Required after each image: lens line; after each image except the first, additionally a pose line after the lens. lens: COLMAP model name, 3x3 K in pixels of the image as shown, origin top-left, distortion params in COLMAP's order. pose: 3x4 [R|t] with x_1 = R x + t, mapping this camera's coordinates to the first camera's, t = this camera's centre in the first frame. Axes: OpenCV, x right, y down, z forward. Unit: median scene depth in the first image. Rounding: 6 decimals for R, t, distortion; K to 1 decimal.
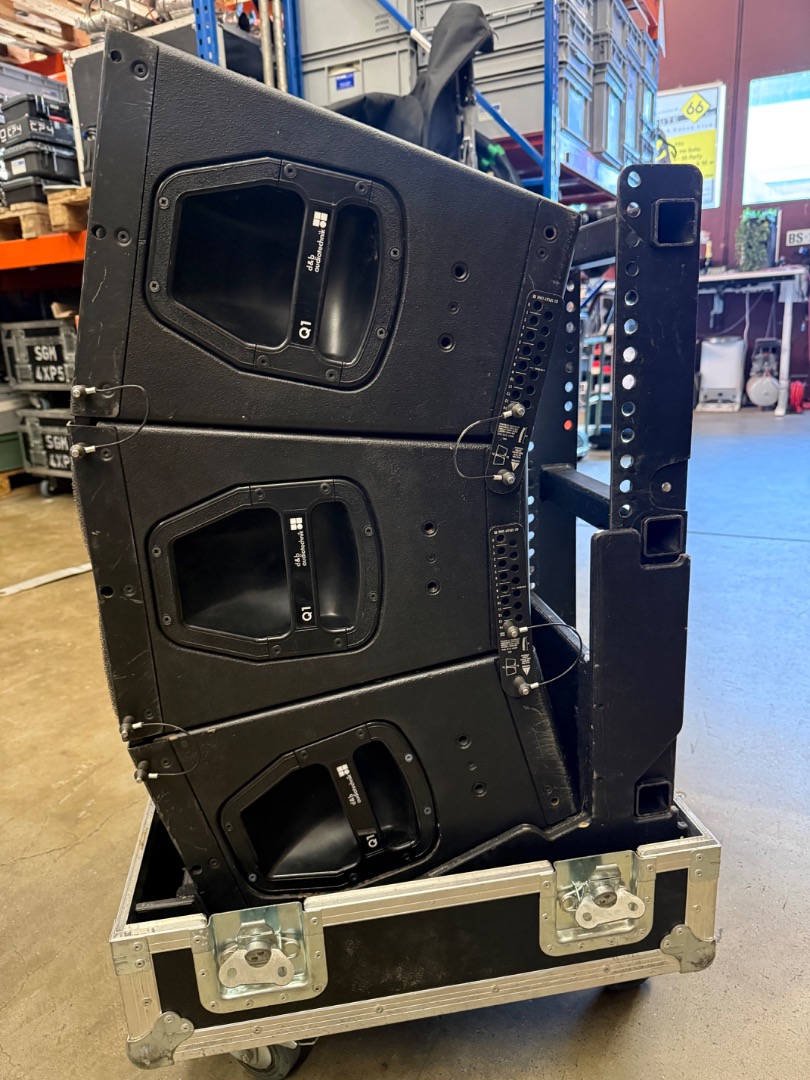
lens RADIAL K [[769.4, 0, 405.0], [0, 769.4, 540.0], [0, 0, 1]] dist [-0.021167, -0.001069]
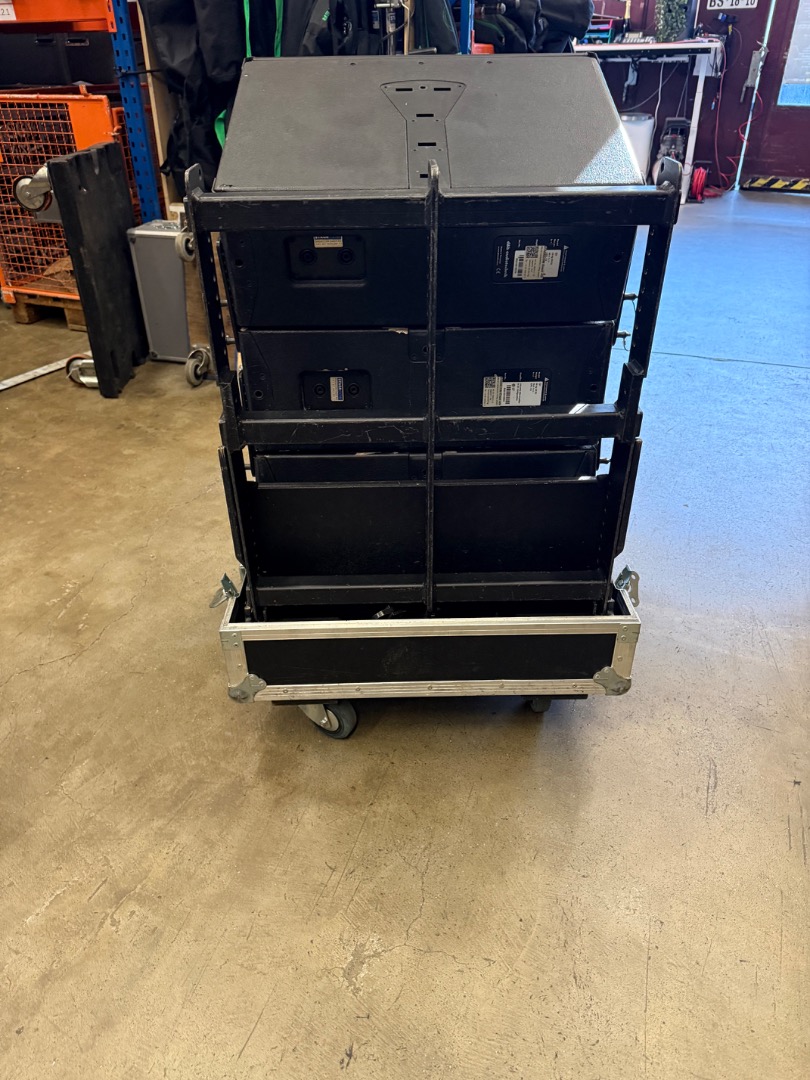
lens RADIAL K [[769.4, 0, 405.0], [0, 769.4, 540.0], [0, 0, 1]] dist [-0.021167, -0.001069]
pose [[0.991561, -0.034488, 0.124967, -0.045328], [-0.003757, 0.955914, 0.293622, -0.097963], [-0.129585, -0.291614, 0.947718, -0.132642]]
